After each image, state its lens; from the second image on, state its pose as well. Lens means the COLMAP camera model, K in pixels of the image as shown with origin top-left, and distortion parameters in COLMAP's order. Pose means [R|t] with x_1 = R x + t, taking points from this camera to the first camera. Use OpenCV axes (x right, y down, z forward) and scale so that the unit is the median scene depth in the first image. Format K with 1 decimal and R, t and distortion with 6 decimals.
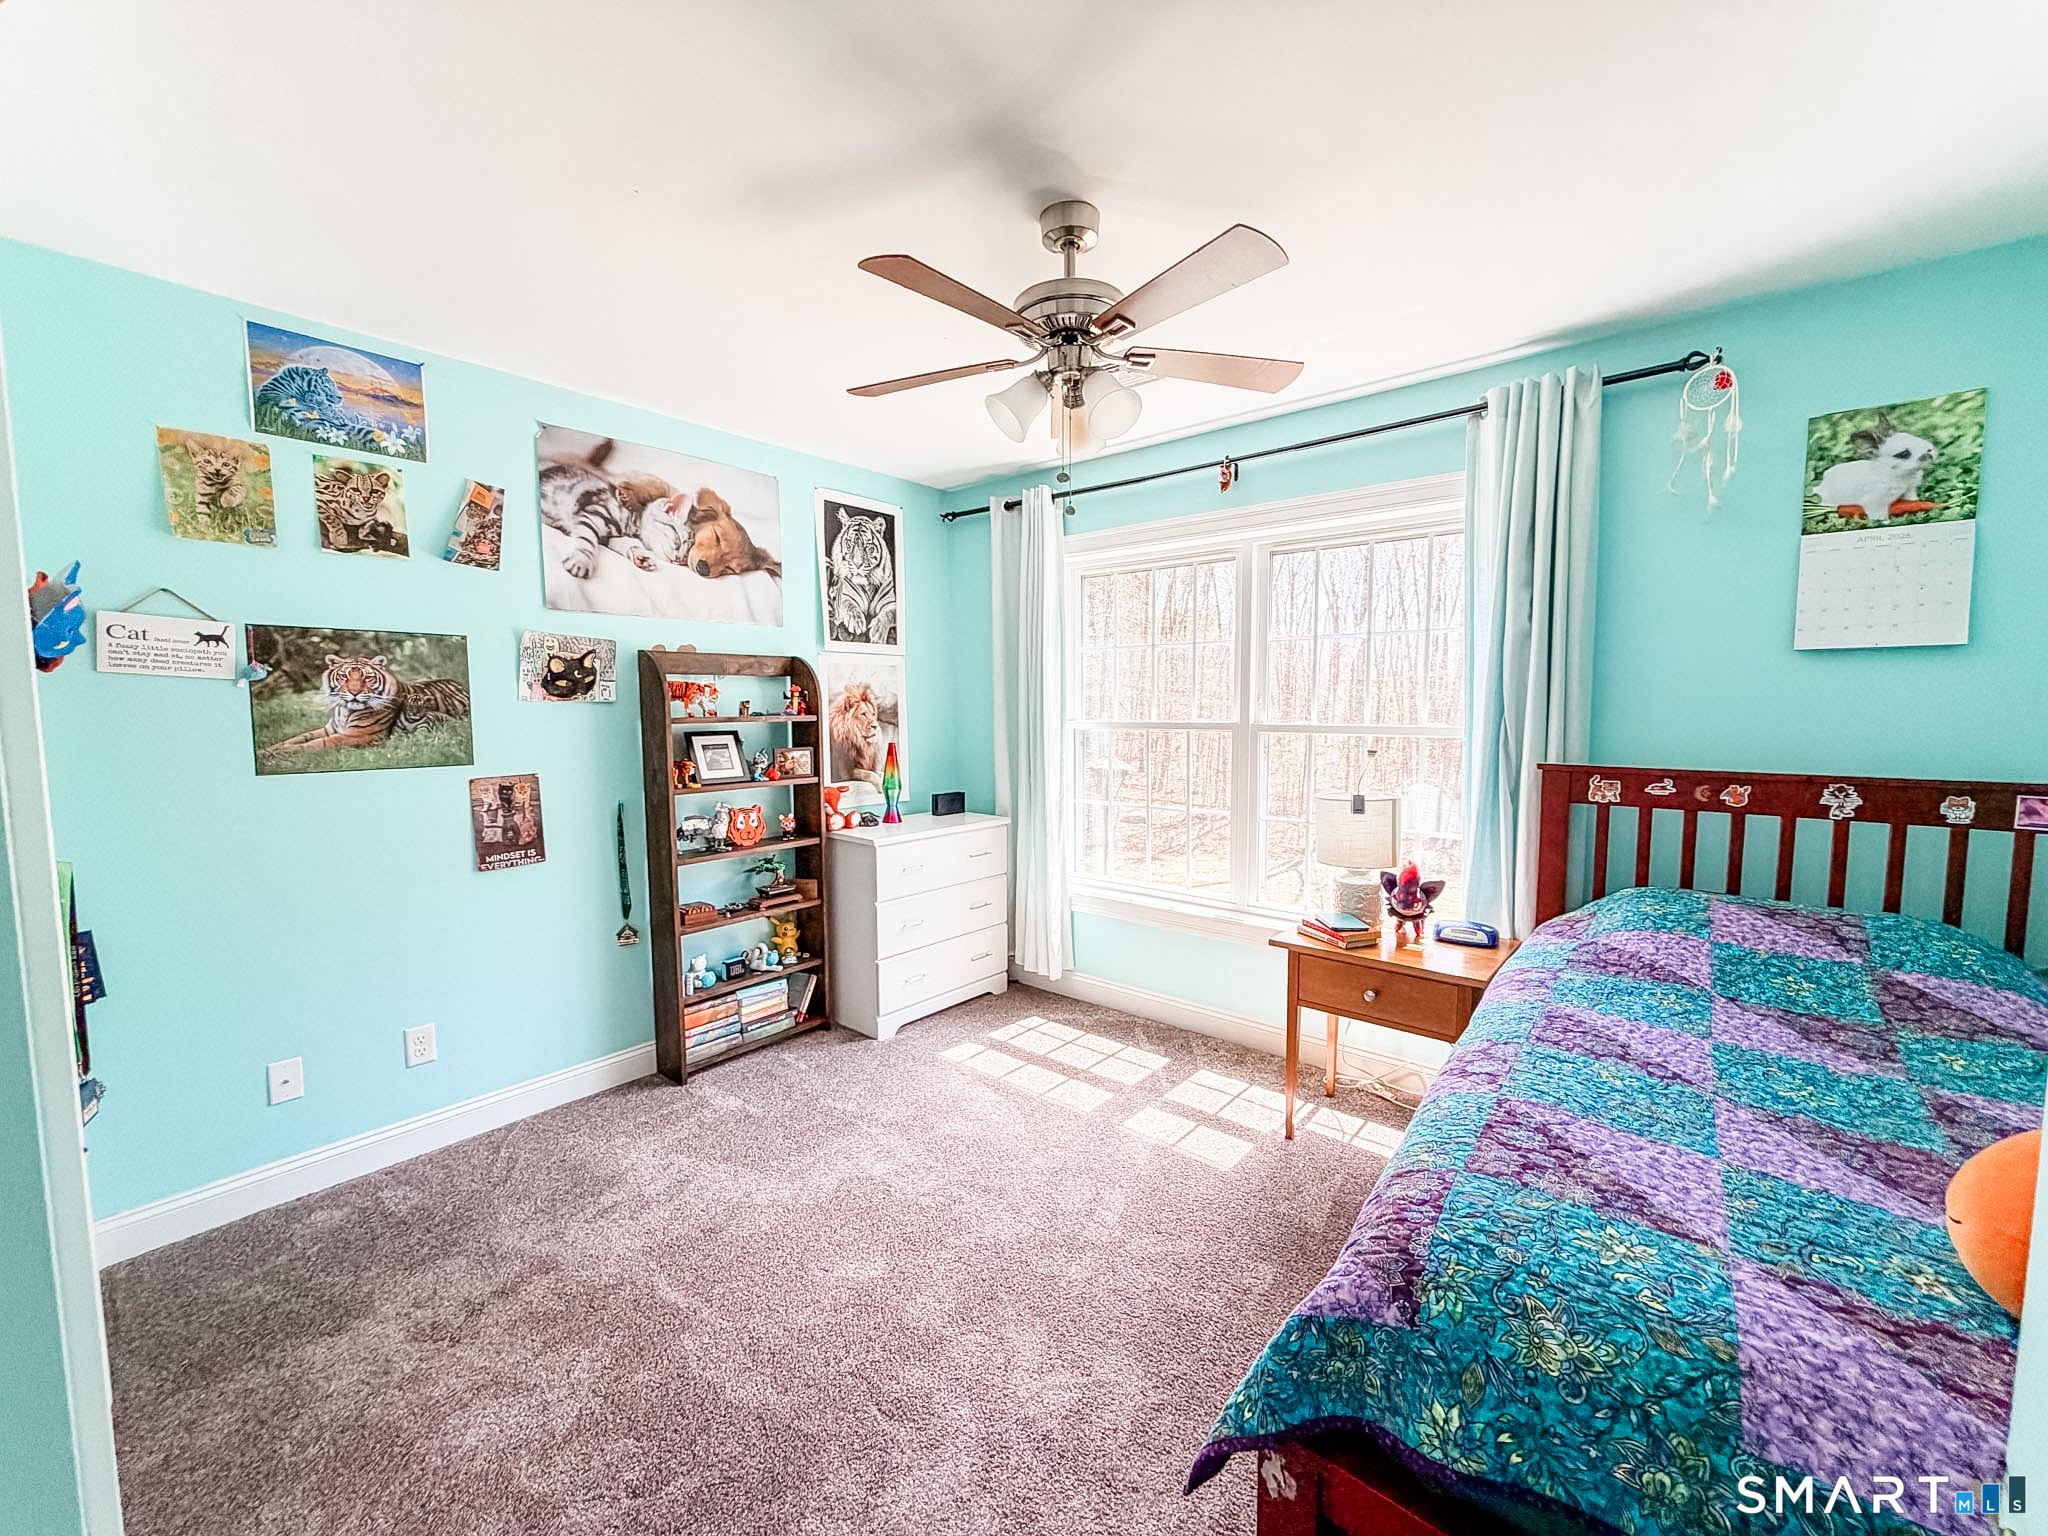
lens RADIAL K [[818.6, 0, 1024.0], [0, 818.6, 768.0], [0, 0, 1]] dist [-0.000132, 0.000112]
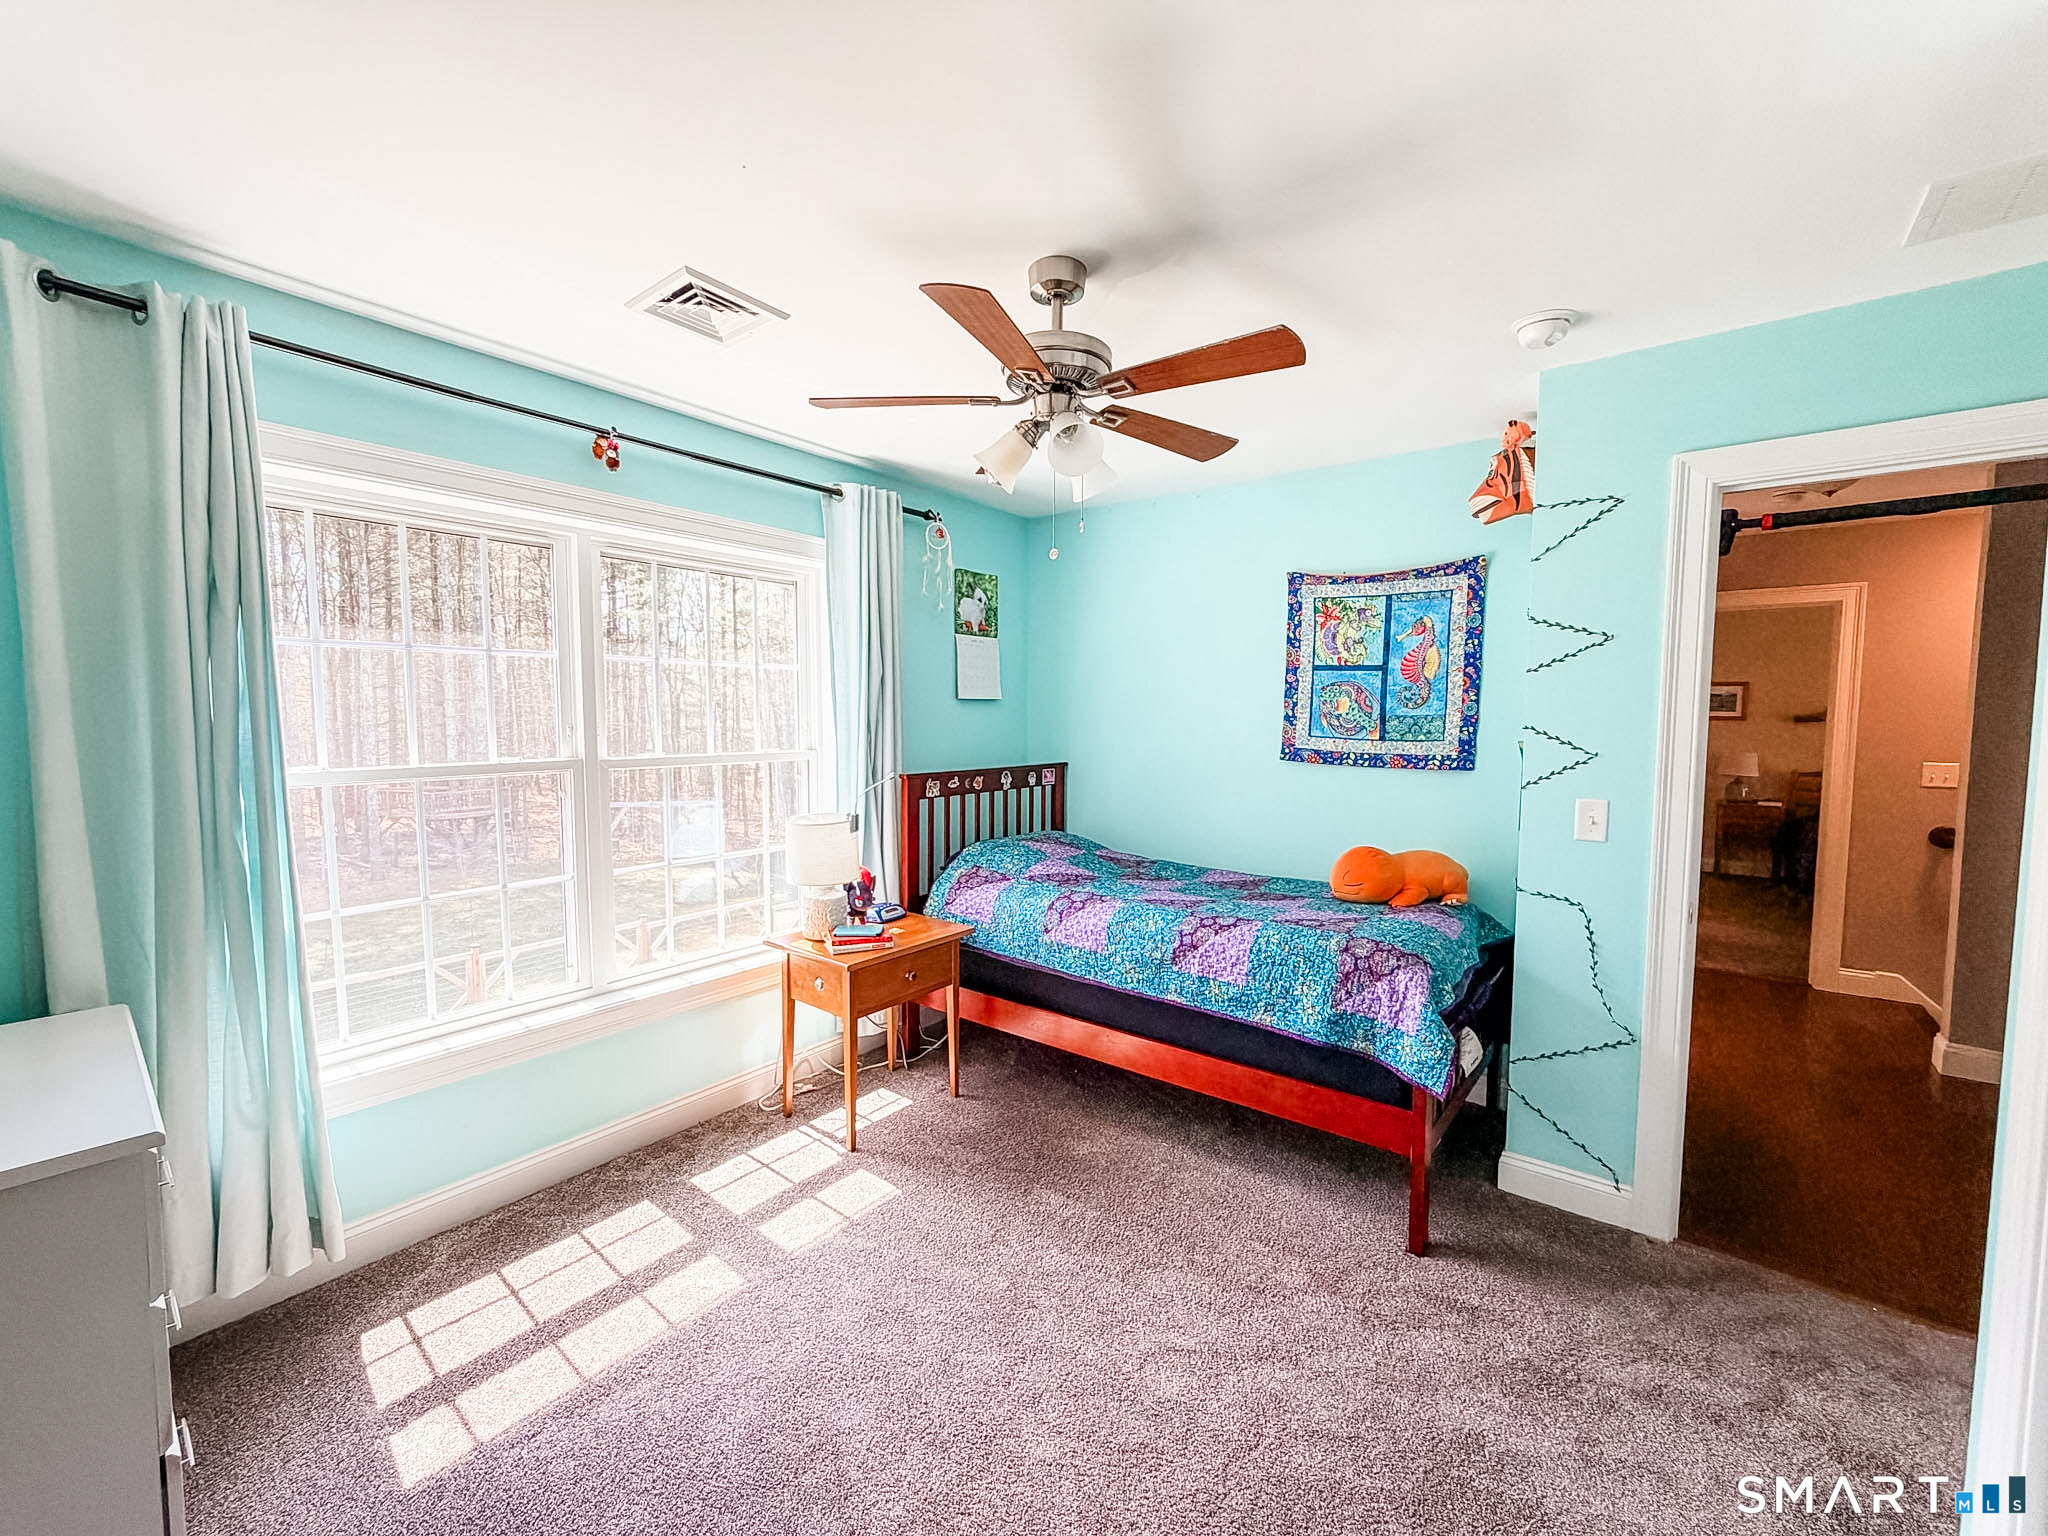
lens RADIAL K [[818.6, 0, 1024.0], [0, 818.6, 768.0], [0, 0, 1]] dist [-0.000132, 0.000112]
pose [[-0.028487, -0.062040, 0.997667, -0.801160], [0.081505, 0.994605, 0.064176, -0.094181], [-0.996266, 0.083143, -0.023276, 0.886310]]
